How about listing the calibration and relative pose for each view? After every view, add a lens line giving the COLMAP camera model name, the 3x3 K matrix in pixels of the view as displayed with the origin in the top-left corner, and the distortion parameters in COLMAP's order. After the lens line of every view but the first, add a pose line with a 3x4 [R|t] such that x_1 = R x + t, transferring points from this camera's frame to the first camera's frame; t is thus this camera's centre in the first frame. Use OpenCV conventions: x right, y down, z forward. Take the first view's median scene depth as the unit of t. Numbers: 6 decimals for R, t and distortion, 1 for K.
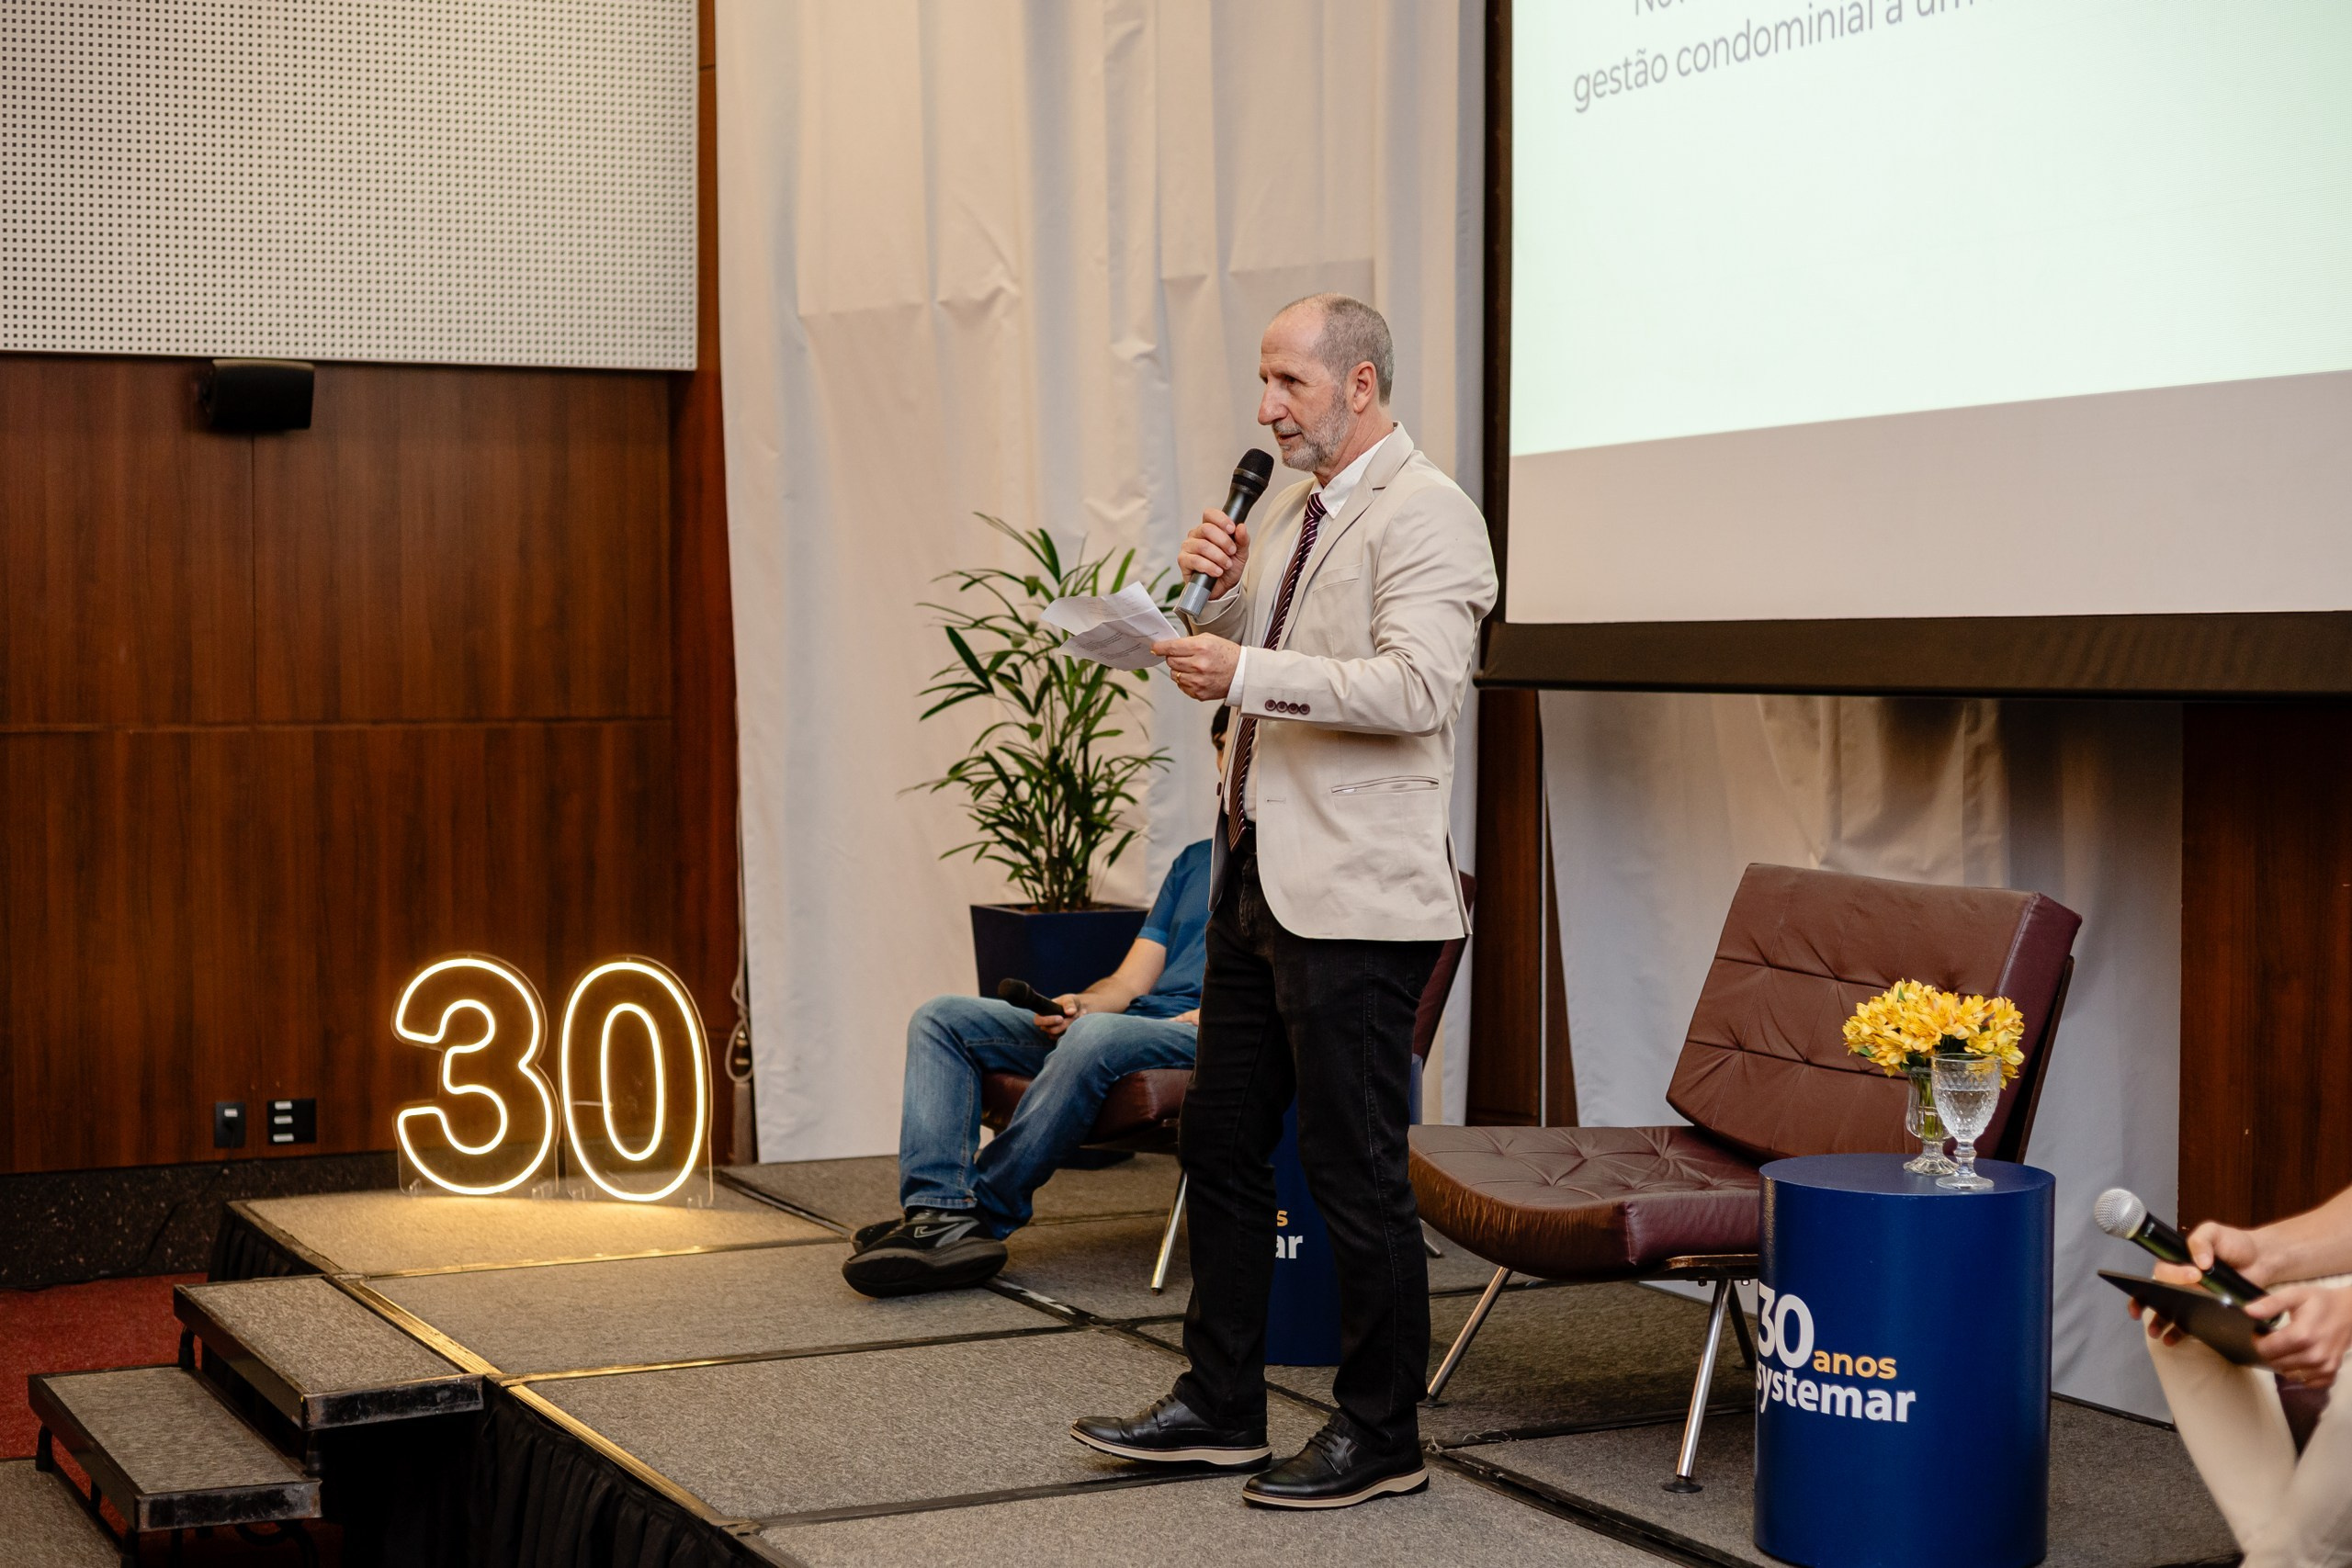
lens RADIAL K [[3553.3, 0, 1176.0], [0, 3553.3, 784.0], [0, 0, 1]] dist [0.002339, -1.021180]
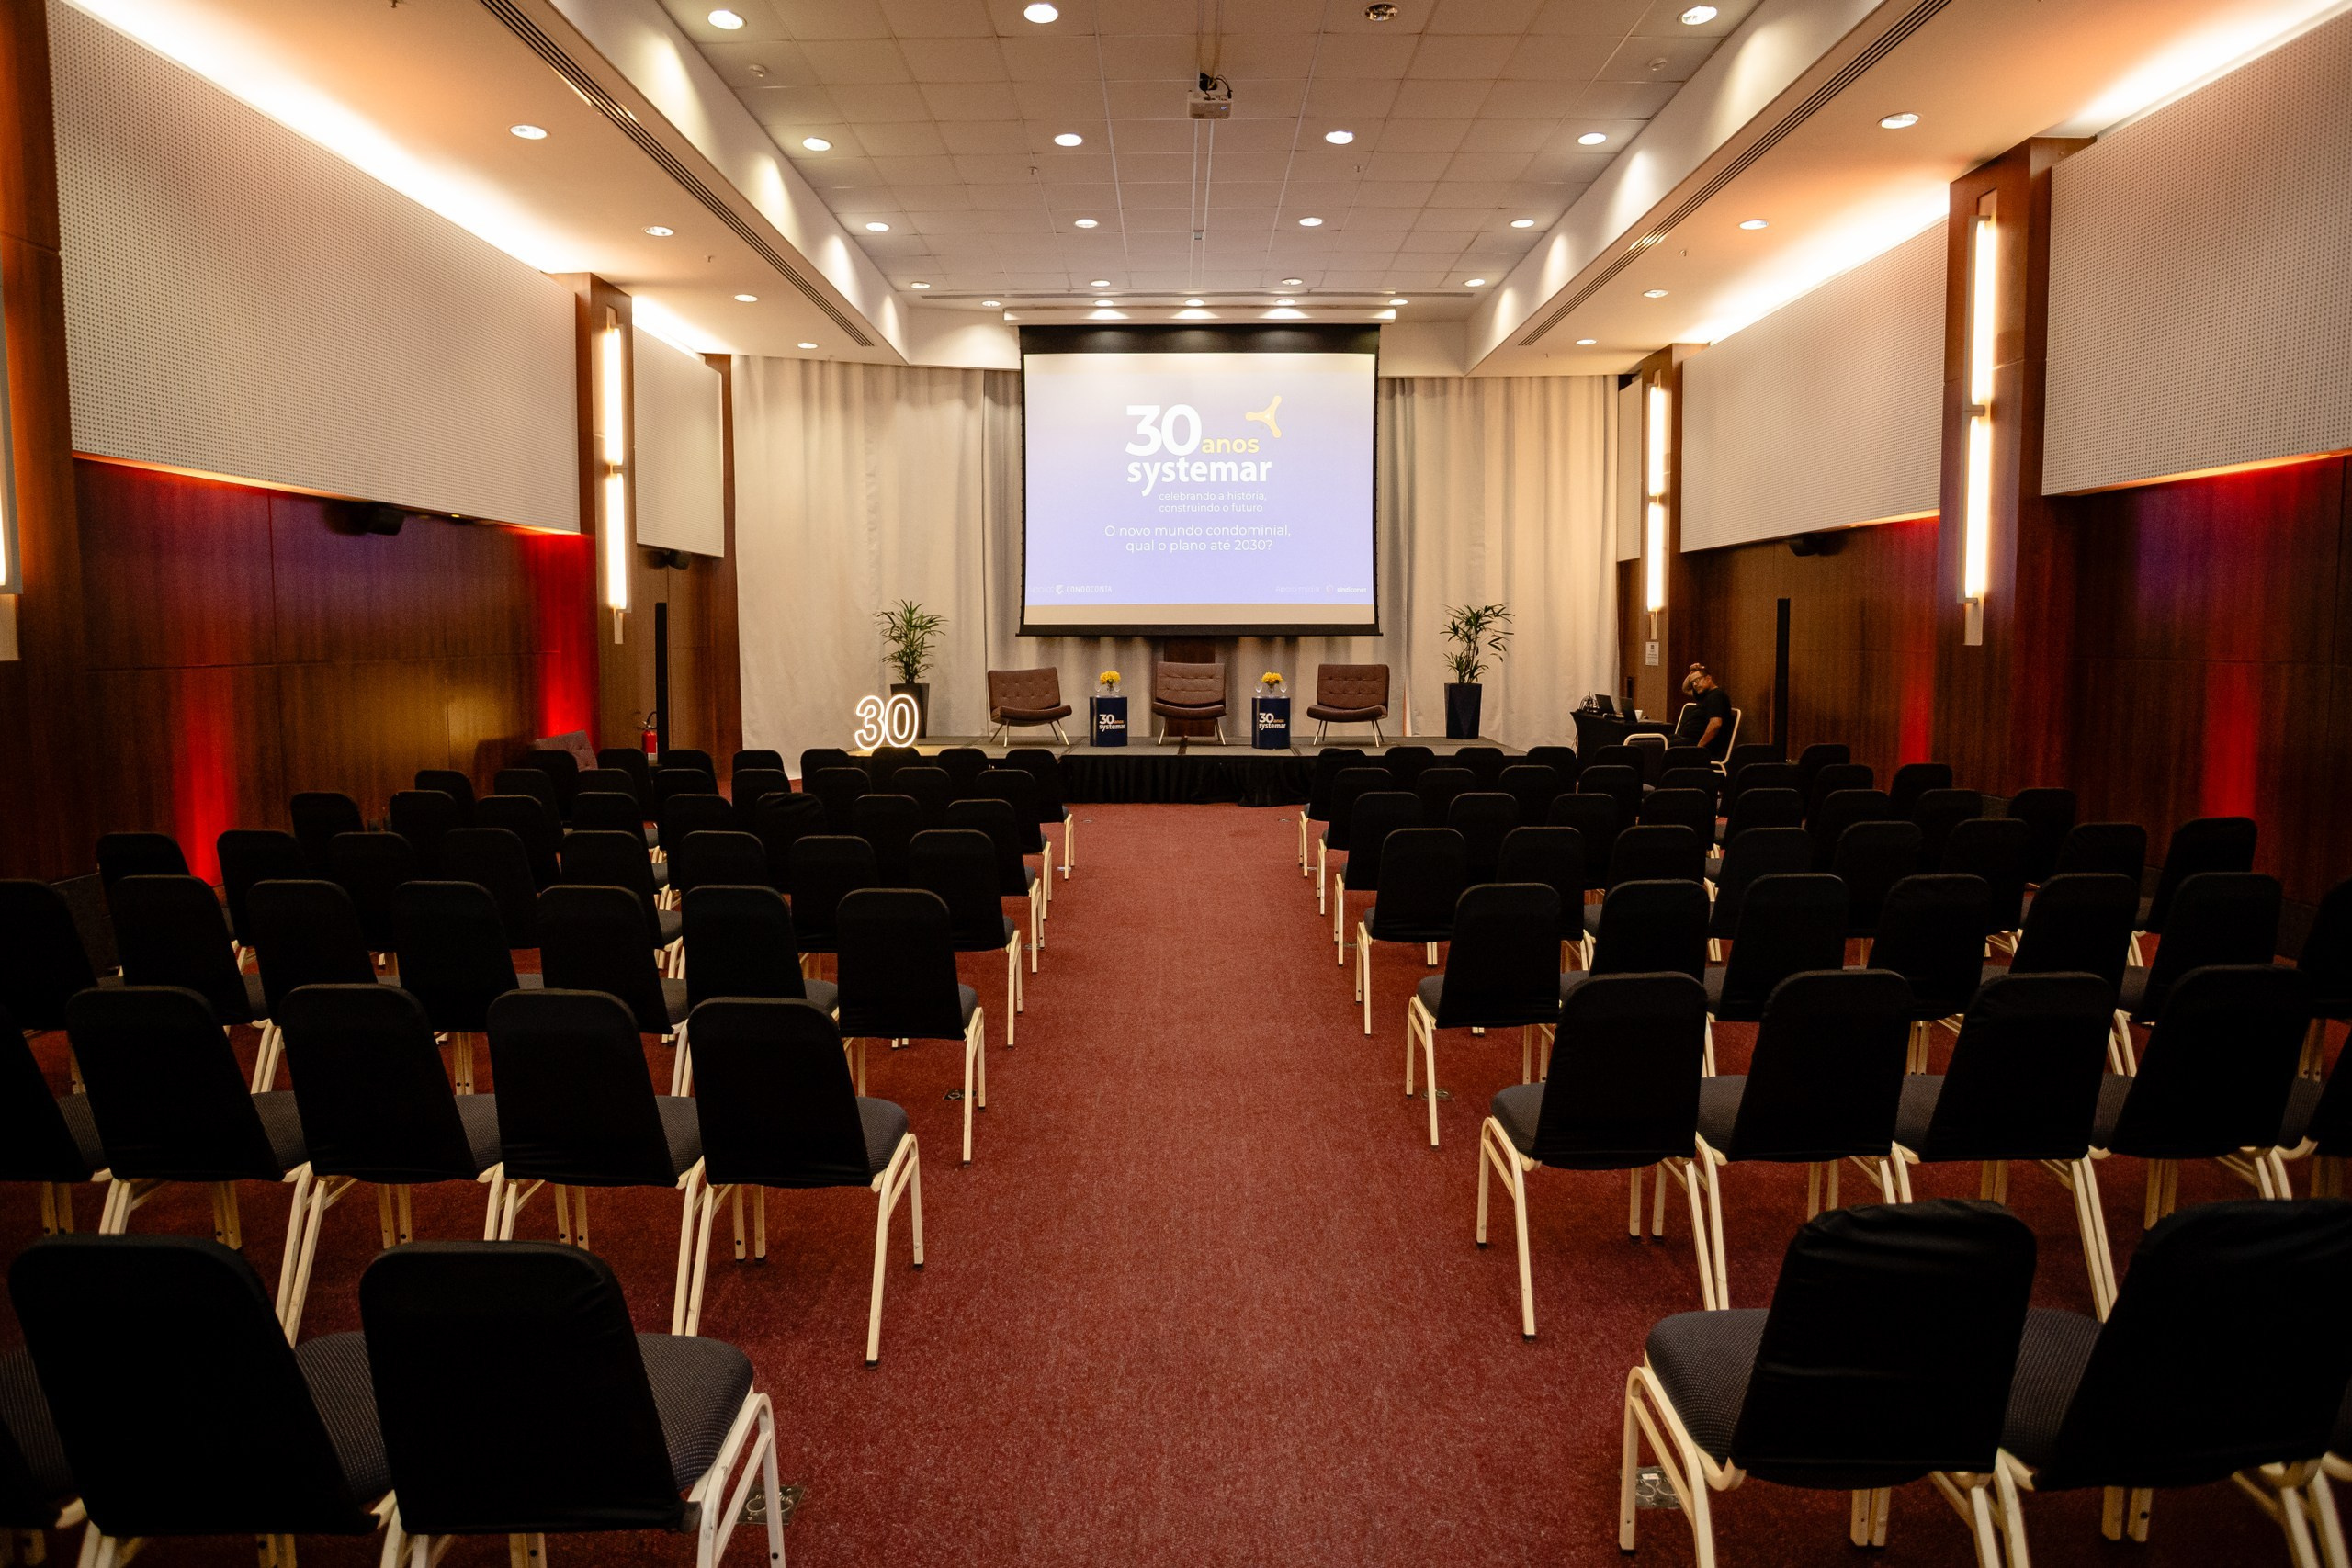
lens RADIAL K [[1235.5, 0, 1178.5], [0, 1235.5, 729.3], [0, 0, 1]] dist [-0.110109, 0.076889]
pose [[0.452290, -0.064806, 0.889513, -1.237105], [0.032391, 0.997892, 0.056233, 0.013741], [-0.891283, 0.003378, 0.453435, -0.045003]]
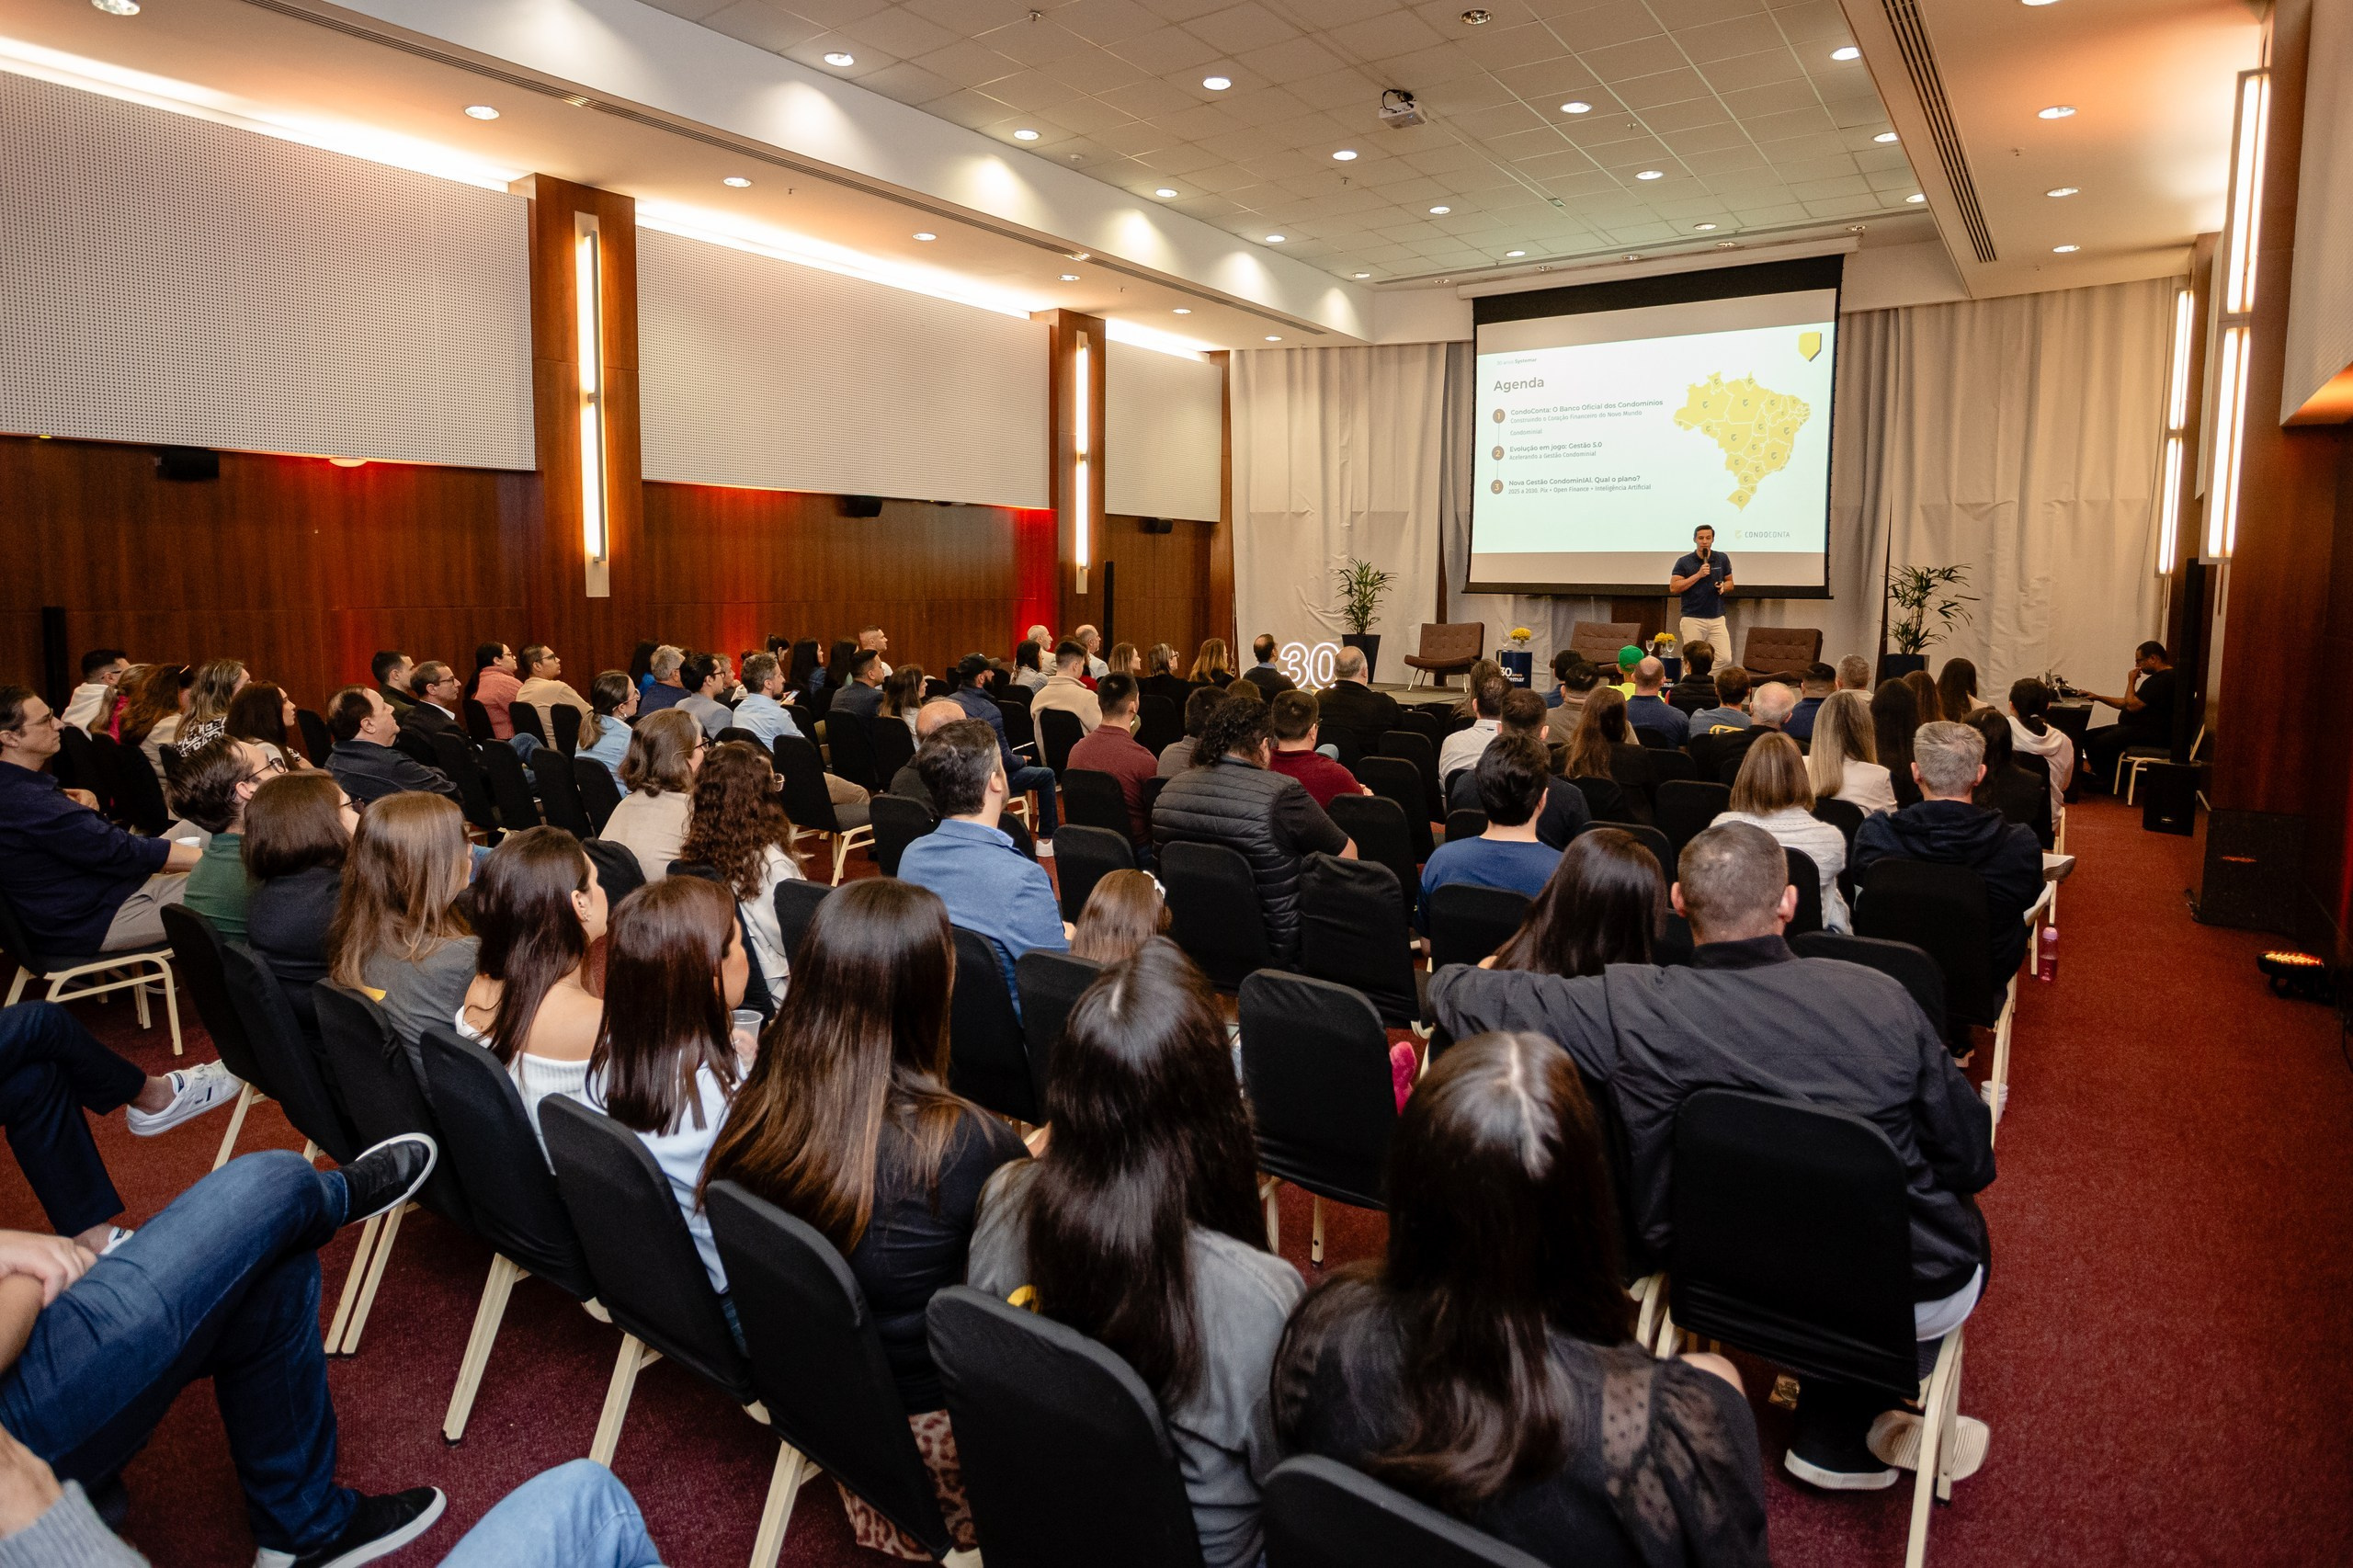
lens RADIAL K [[1268.5, 0, 1185.9], [0, 1268.5, 718.5], [0, 0, 1]] dist [-0.063946, 0.024244]
pose [[0.884160, -0.035226, 0.465854, -1.062727], [0.002944, 0.997554, 0.069842, 0.025709], [-0.467175, -0.060380, 0.882101, -0.499530]]
